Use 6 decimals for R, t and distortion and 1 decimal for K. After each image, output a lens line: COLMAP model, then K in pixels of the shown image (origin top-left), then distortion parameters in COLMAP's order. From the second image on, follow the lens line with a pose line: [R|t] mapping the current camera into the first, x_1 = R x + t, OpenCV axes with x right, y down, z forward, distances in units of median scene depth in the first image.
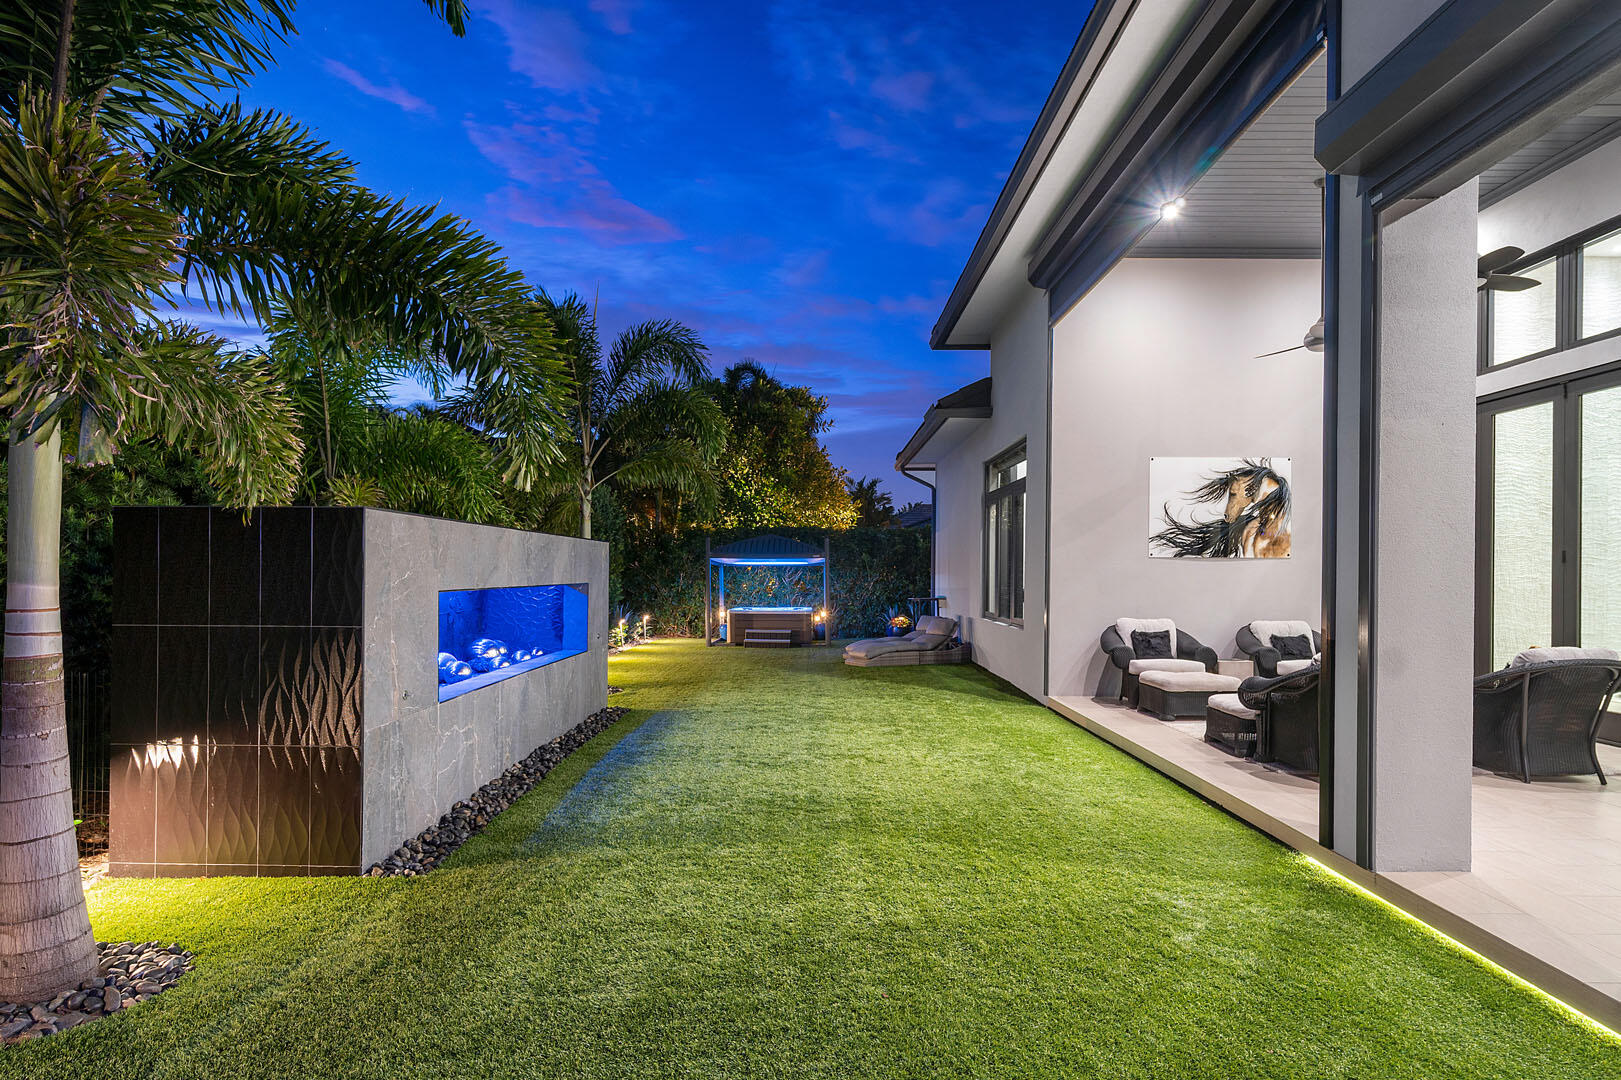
lens RADIAL K [[905.7, 0, 819.5], [0, 905.7, 565.7], [0, 0, 1]] dist [-0.004867, -0.001648]
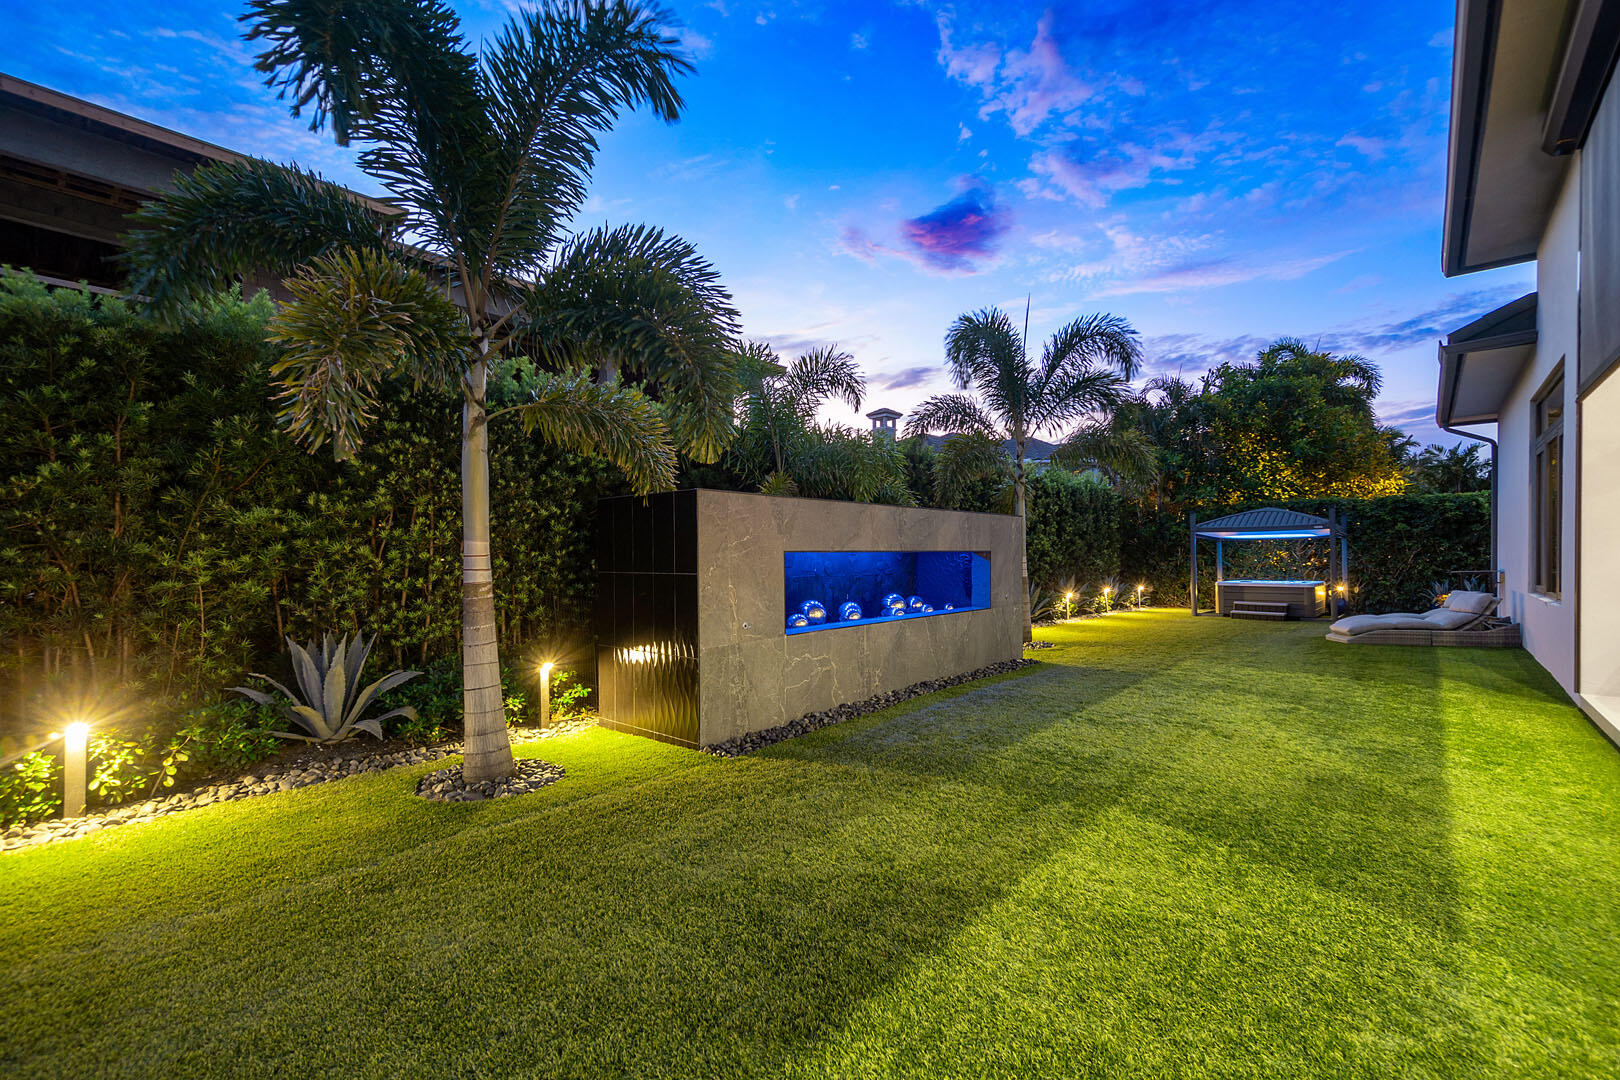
lens RADIAL K [[718.1, 0, 796.4], [0, 718.1, 556.8], [0, 0, 1]] dist [0.004314, 0.000566]
pose [[0.753696, -0.007715, -0.657178, 0.174627], [0.014822, 0.999876, 0.005262, 0.018596], [0.657056, -0.013707, 0.753717, 0.129968]]
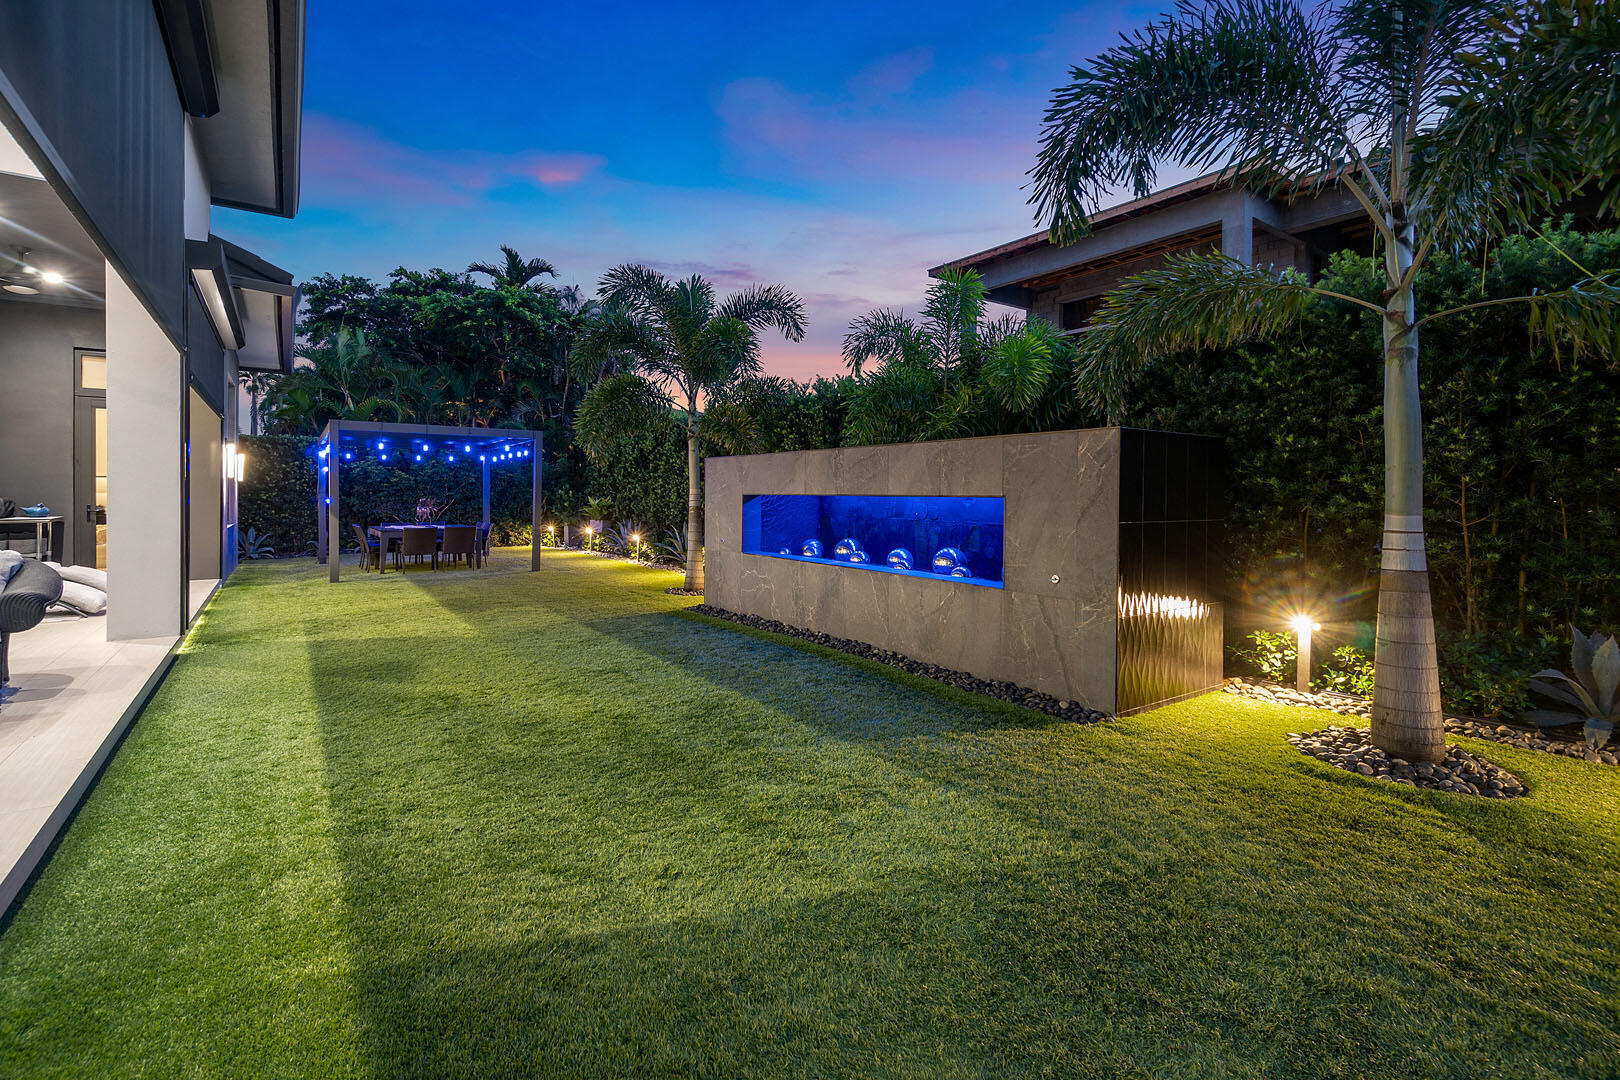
lens RADIAL K [[740.8, 0, 883.8], [0, 740.8, 489.3], [0, 0, 1]] dist [0.001608, 0.000136]
pose [[-0.775819, -0.011287, -0.630854, 0.203582], [-0.005467, 0.999923, -0.011168, 0.020682], [0.630931, -0.005215, -0.775821, 1.459474]]
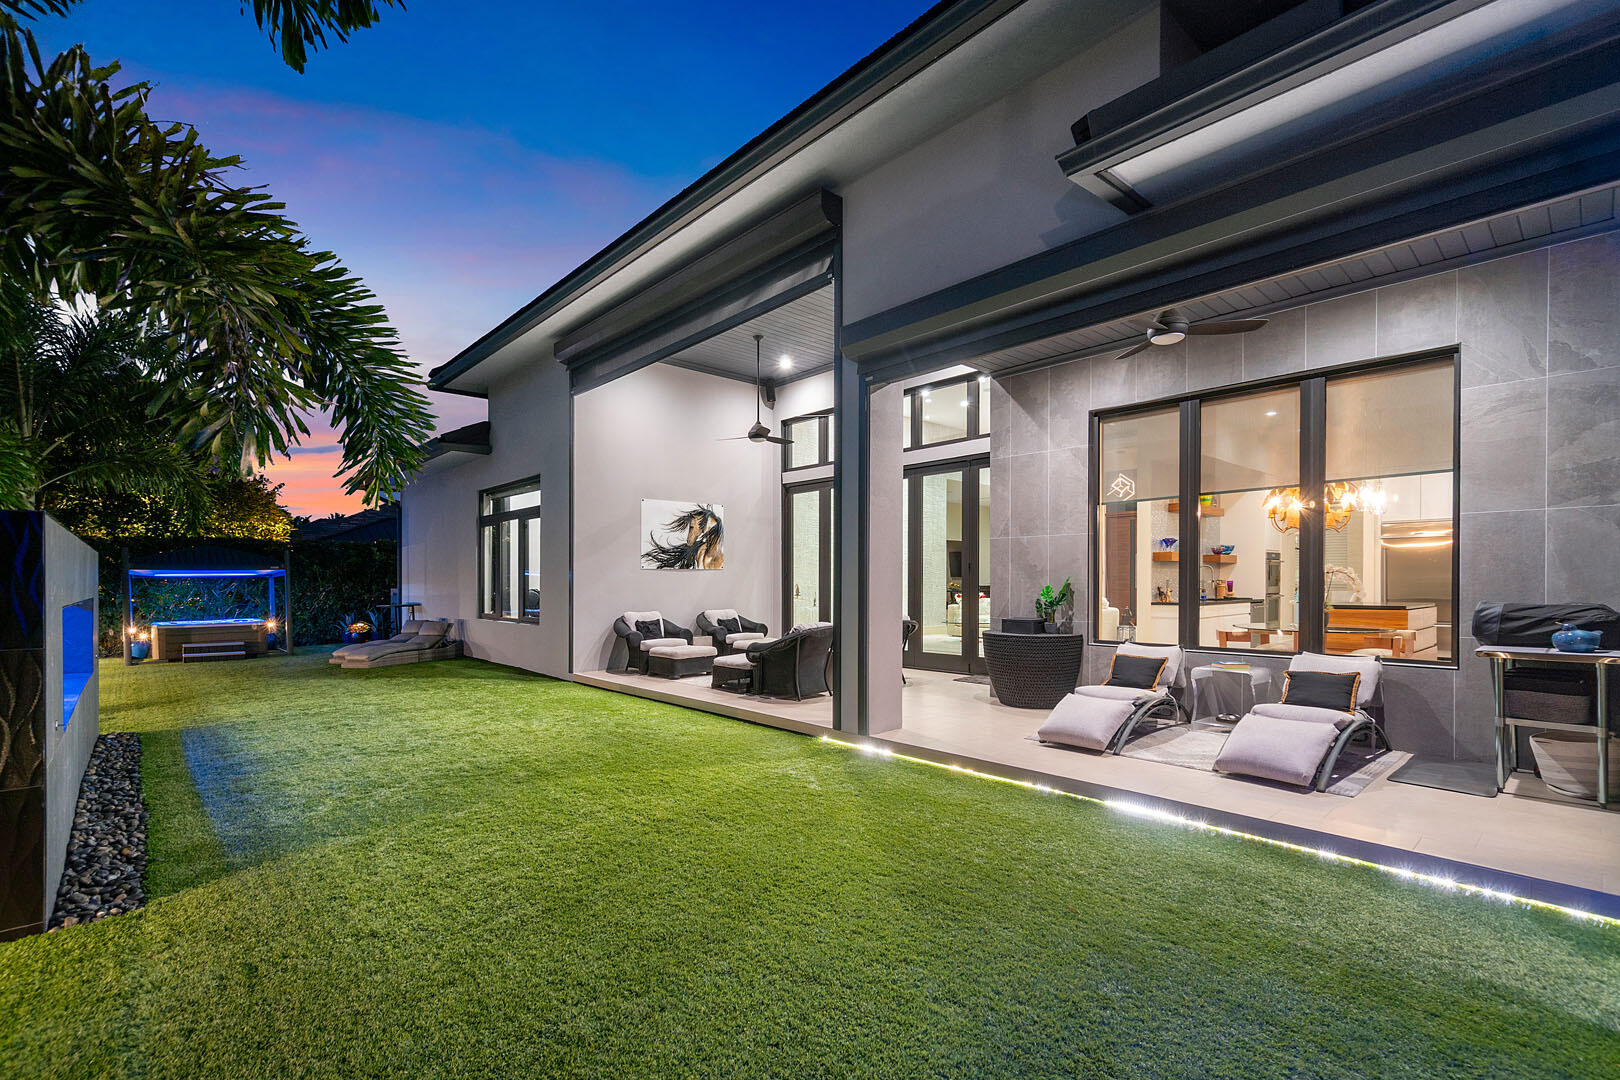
lens RADIAL K [[708.5, 0, 811.2], [0, 708.5, 577.1], [0, 0, 1]] dist [0.000376, -0.000030]
pose [[0.737413, -0.007707, 0.675398, -0.212264], [0.006077, 0.999970, 0.004777, -0.000032], [-0.675415, 0.000582, 0.737438, -0.004171]]
